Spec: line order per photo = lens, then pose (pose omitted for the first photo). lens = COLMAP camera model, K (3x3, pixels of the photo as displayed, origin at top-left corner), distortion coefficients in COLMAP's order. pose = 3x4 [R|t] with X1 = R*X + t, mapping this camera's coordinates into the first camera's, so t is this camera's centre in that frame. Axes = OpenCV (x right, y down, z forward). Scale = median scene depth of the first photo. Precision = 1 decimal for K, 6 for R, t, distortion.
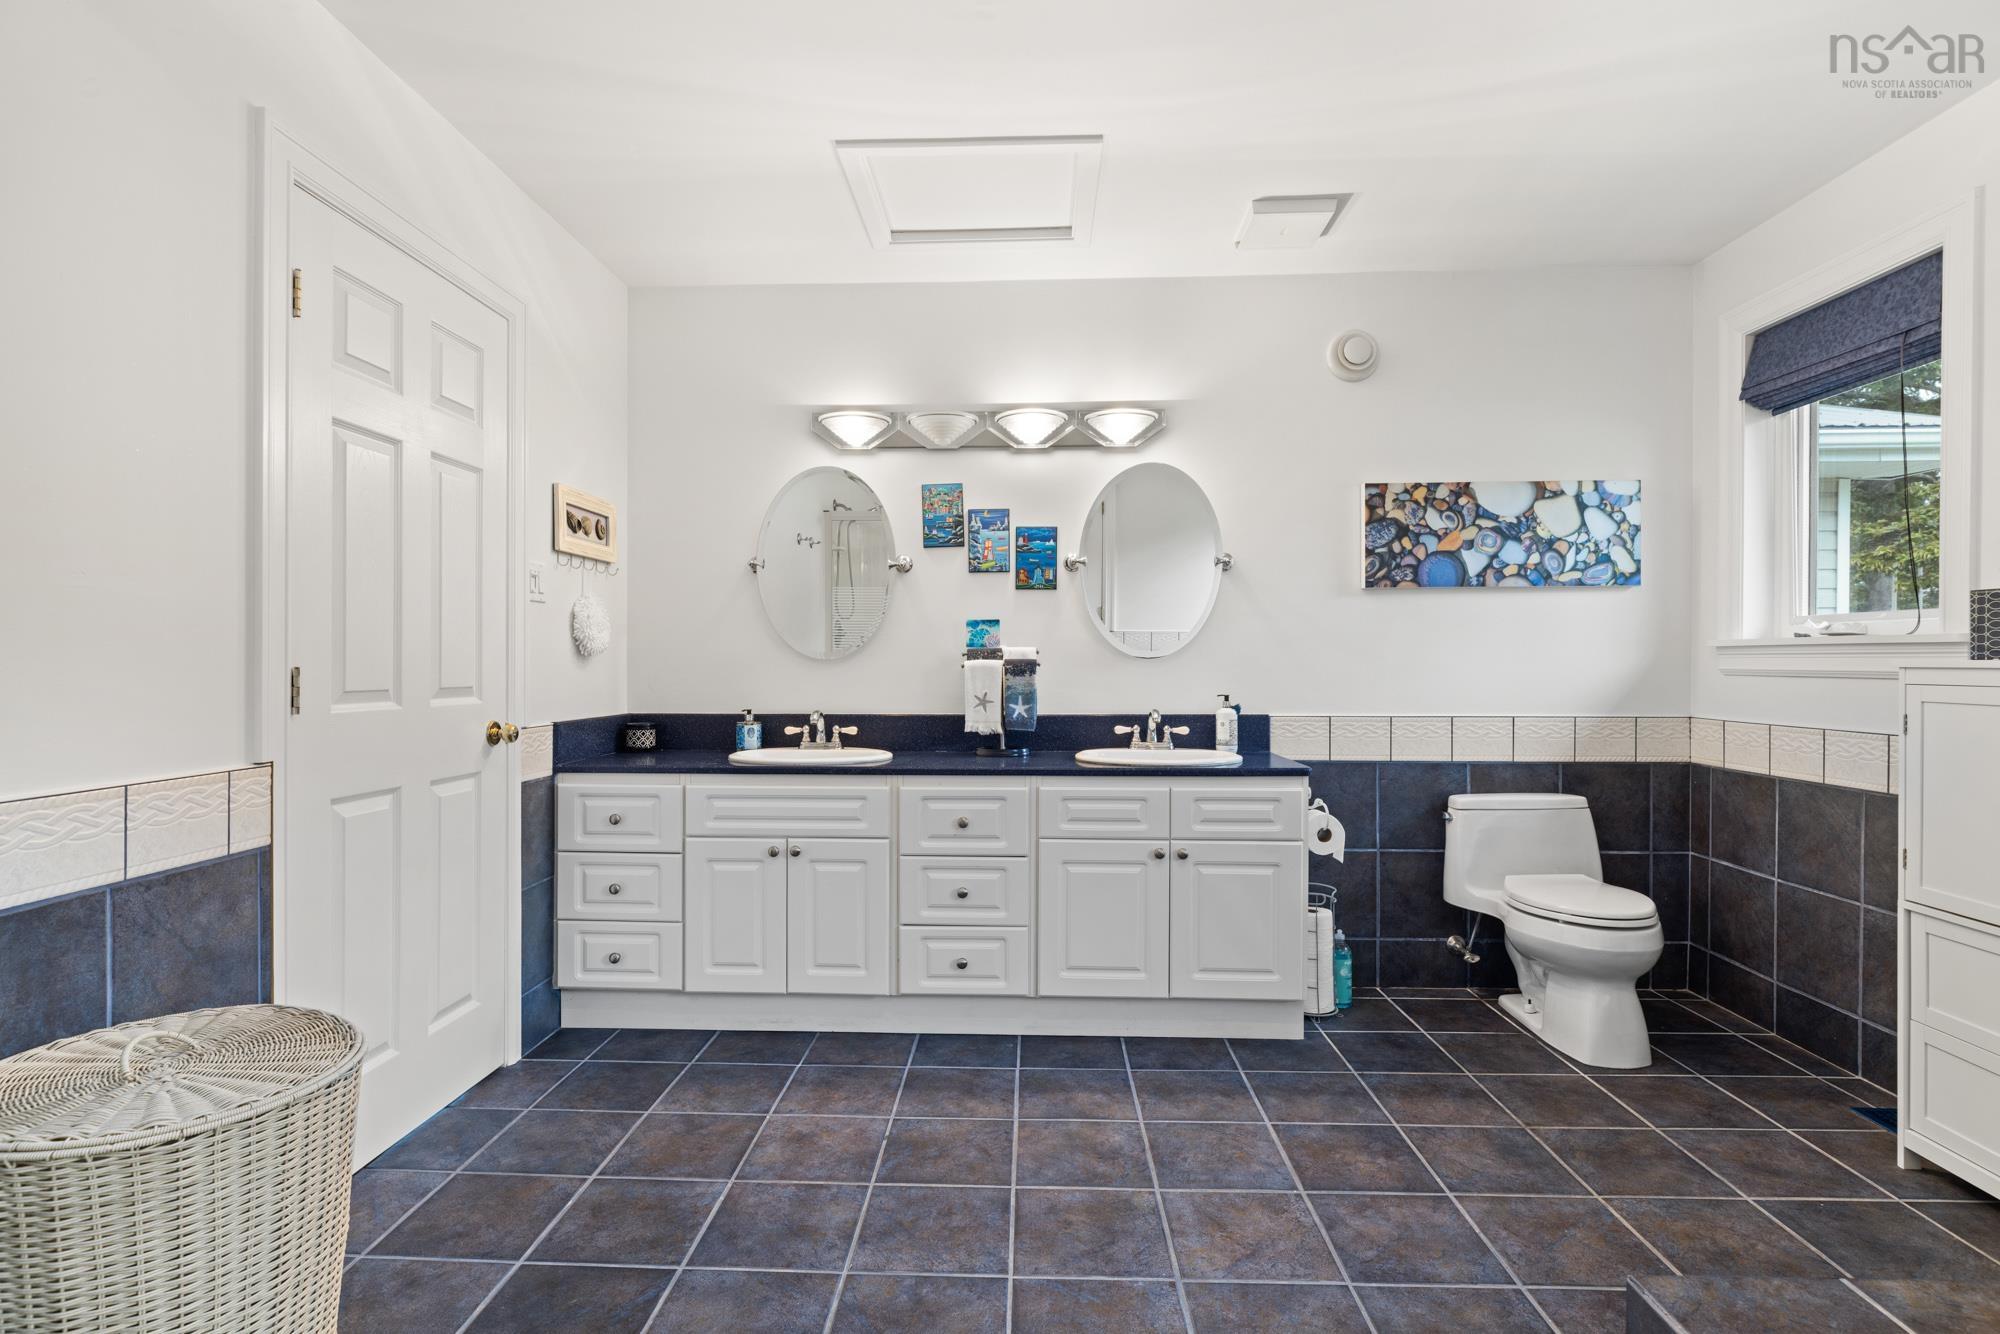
lens RADIAL K [[980.7, 0, 999.3], [0, 980.7, 659.9], [0, 0, 1]] dist [-0.000275, -0.001982]
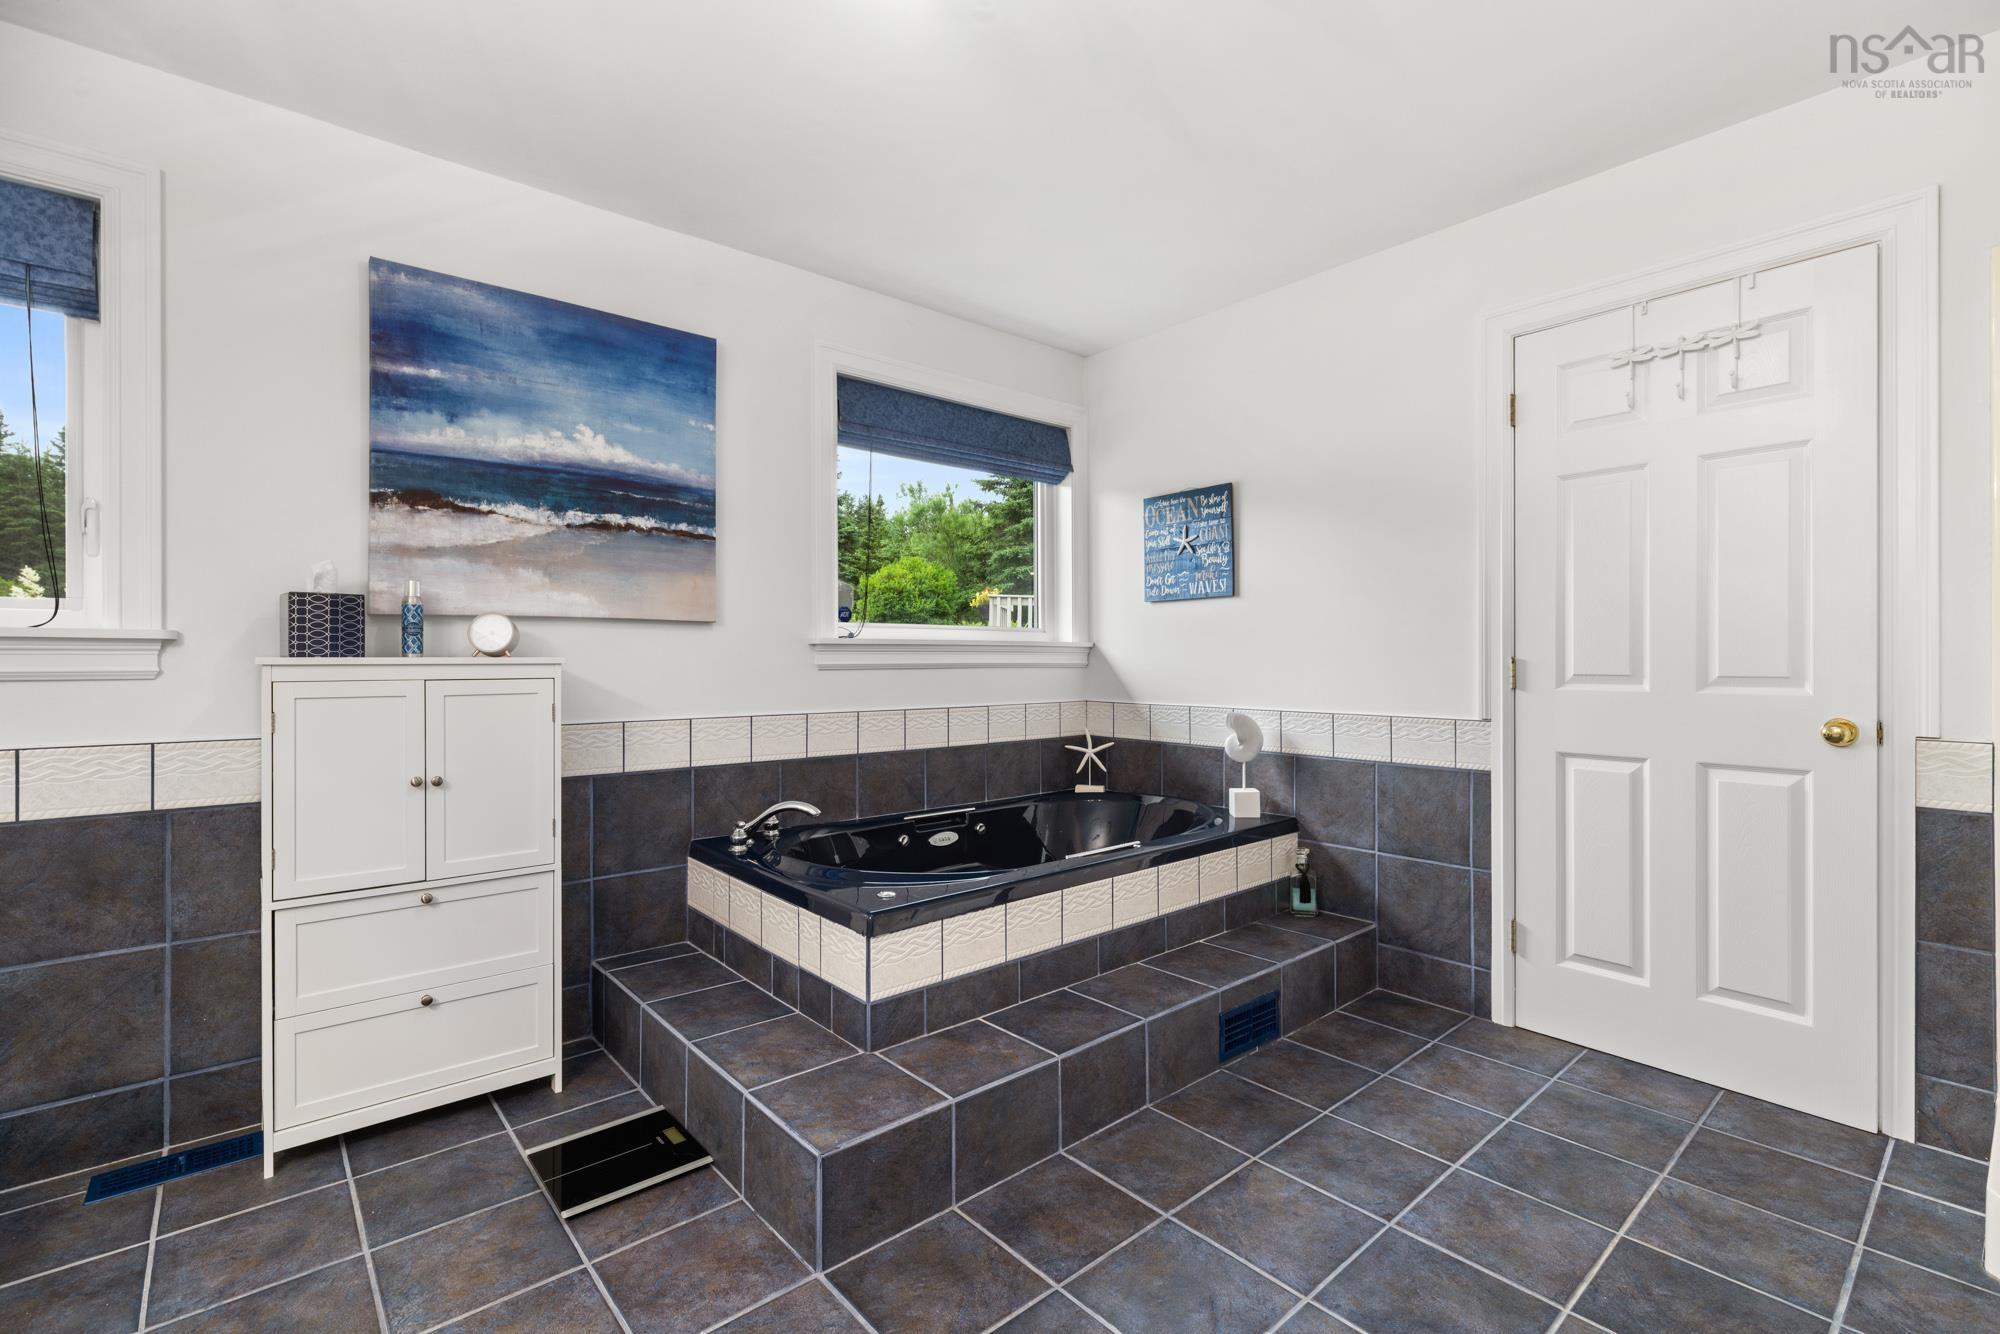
lens RADIAL K [[898.7, 0, 1002.0], [0, 898.7, 671.6], [0, 0, 1]] dist [0.005534, -0.001626]
pose [[-0.688526, 0.005024, 0.725194, -0.235063], [0.010134, 0.999945, 0.002695, 0.020295], [-0.725141, 0.009205, -0.688539, 1.103173]]
